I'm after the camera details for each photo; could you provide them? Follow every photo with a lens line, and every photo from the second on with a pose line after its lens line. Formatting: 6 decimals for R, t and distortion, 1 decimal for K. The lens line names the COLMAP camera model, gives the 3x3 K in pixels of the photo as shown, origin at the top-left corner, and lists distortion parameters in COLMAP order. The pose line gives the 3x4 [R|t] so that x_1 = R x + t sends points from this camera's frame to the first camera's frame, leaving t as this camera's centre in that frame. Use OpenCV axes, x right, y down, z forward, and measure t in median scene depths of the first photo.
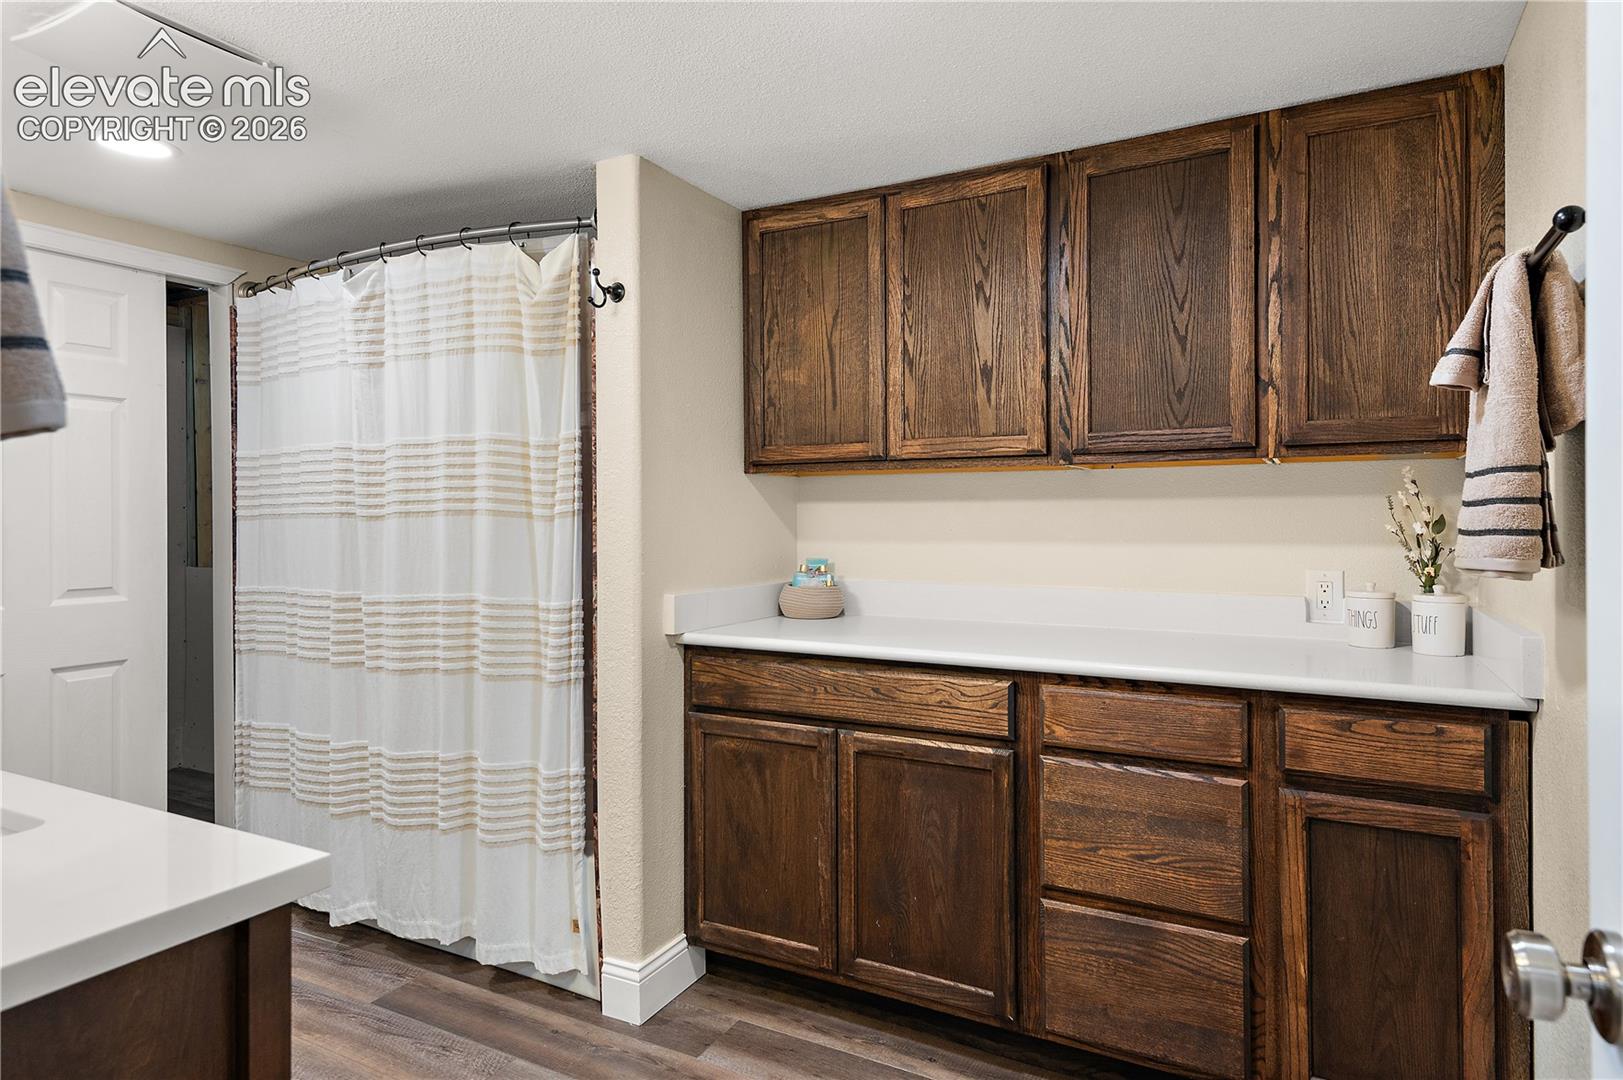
lens RADIAL K [[884.4, 0, 809.4], [0, 884.4, 534.0], [0, 0, 1]] dist [0.002395, 0.000769]
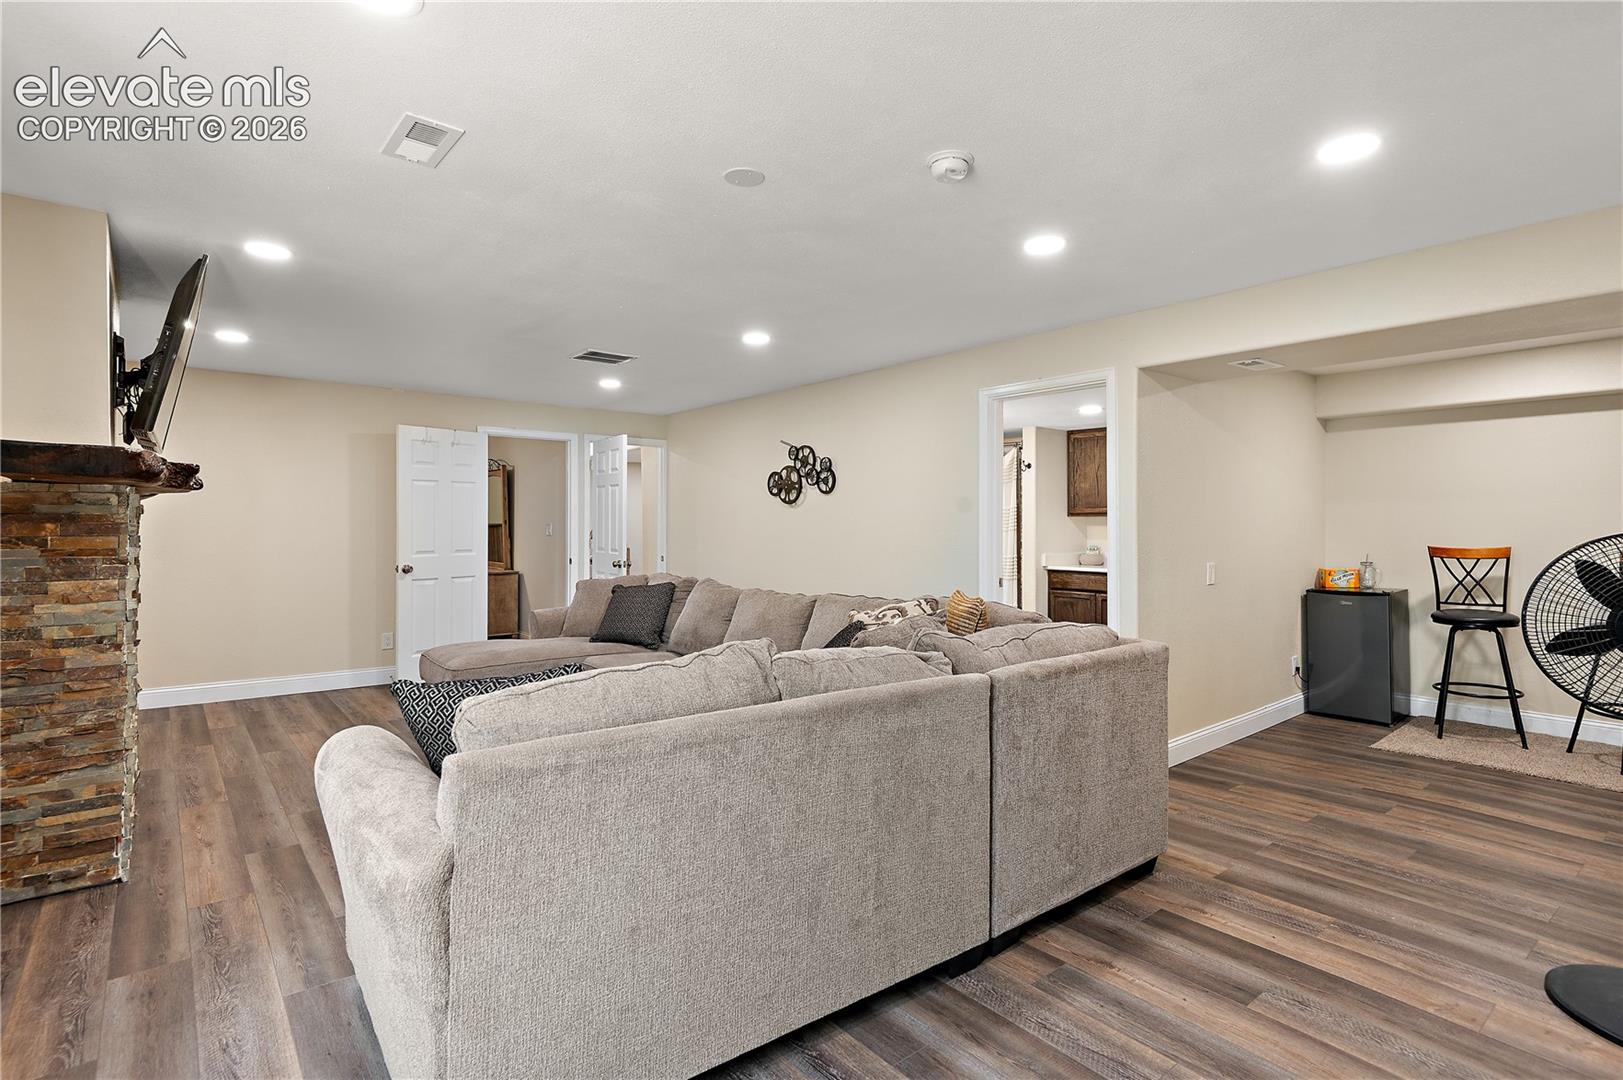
lens RADIAL K [[795.4, 0, 814.9], [0, 795.4, 528.3], [0, 0, 1]] dist [0.016723, -0.004546]
pose [[0.926534, 0.003356, -0.376195, 0.173138], [-0.004654, 0.999986, -0.002542, -0.017576], [0.376182, 0.004106, 0.926537, -2.126653]]
